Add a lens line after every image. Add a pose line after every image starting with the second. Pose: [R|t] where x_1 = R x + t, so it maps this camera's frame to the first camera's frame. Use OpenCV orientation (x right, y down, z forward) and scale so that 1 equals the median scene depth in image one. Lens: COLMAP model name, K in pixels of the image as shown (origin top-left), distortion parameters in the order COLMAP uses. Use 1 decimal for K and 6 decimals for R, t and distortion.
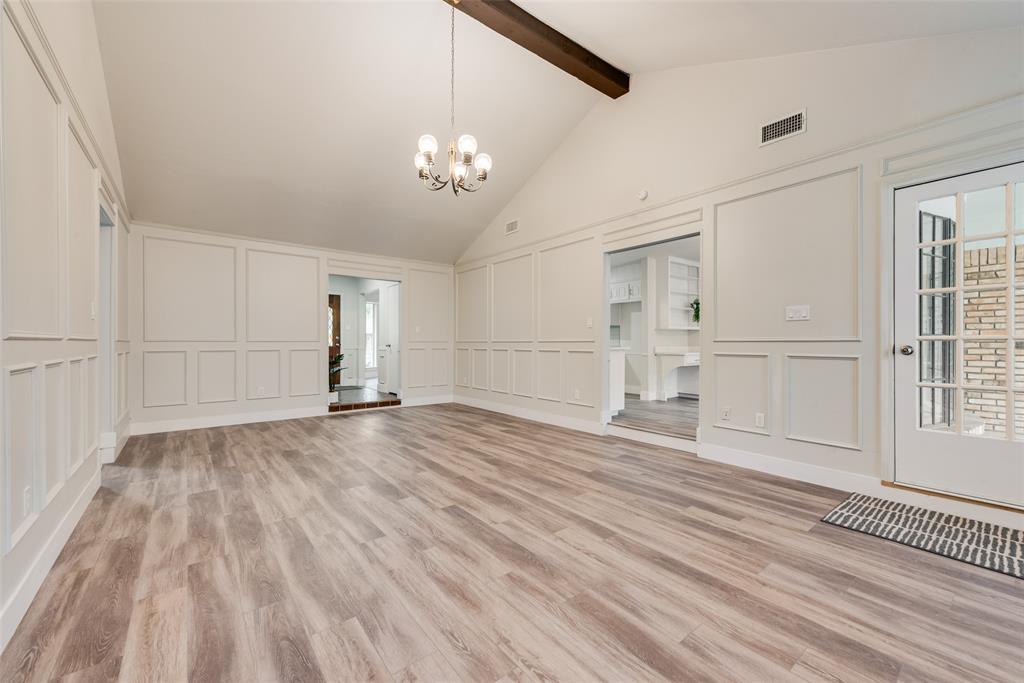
lens RADIAL K [[405.7, 0, 511.1], [0, 405.7, 340.5], [0, 0, 1]] dist [0.016041, -0.004129]
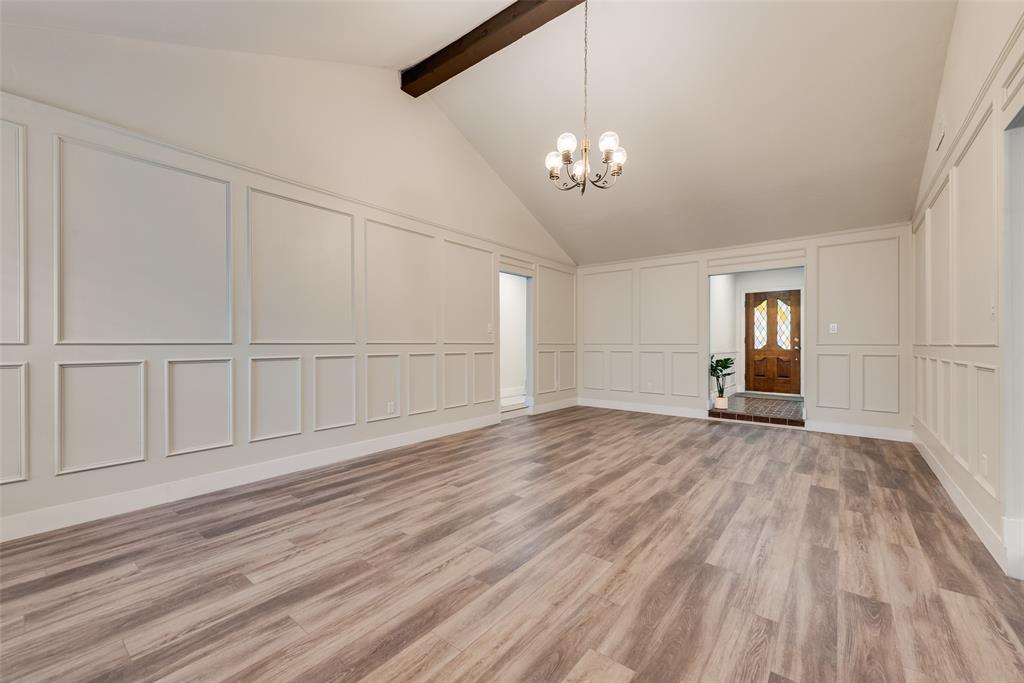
lens RADIAL K [[405.7, 0, 513.5], [0, 405.7, 342.3], [0, 0, 1]] dist [0.016041, -0.004129]
pose [[0.230750, -0.002654, -0.973009, 0.899921], [0.002314, 0.999995, -0.002178, -0.002295], [0.973010, -0.001749, 0.230755, 0.733789]]
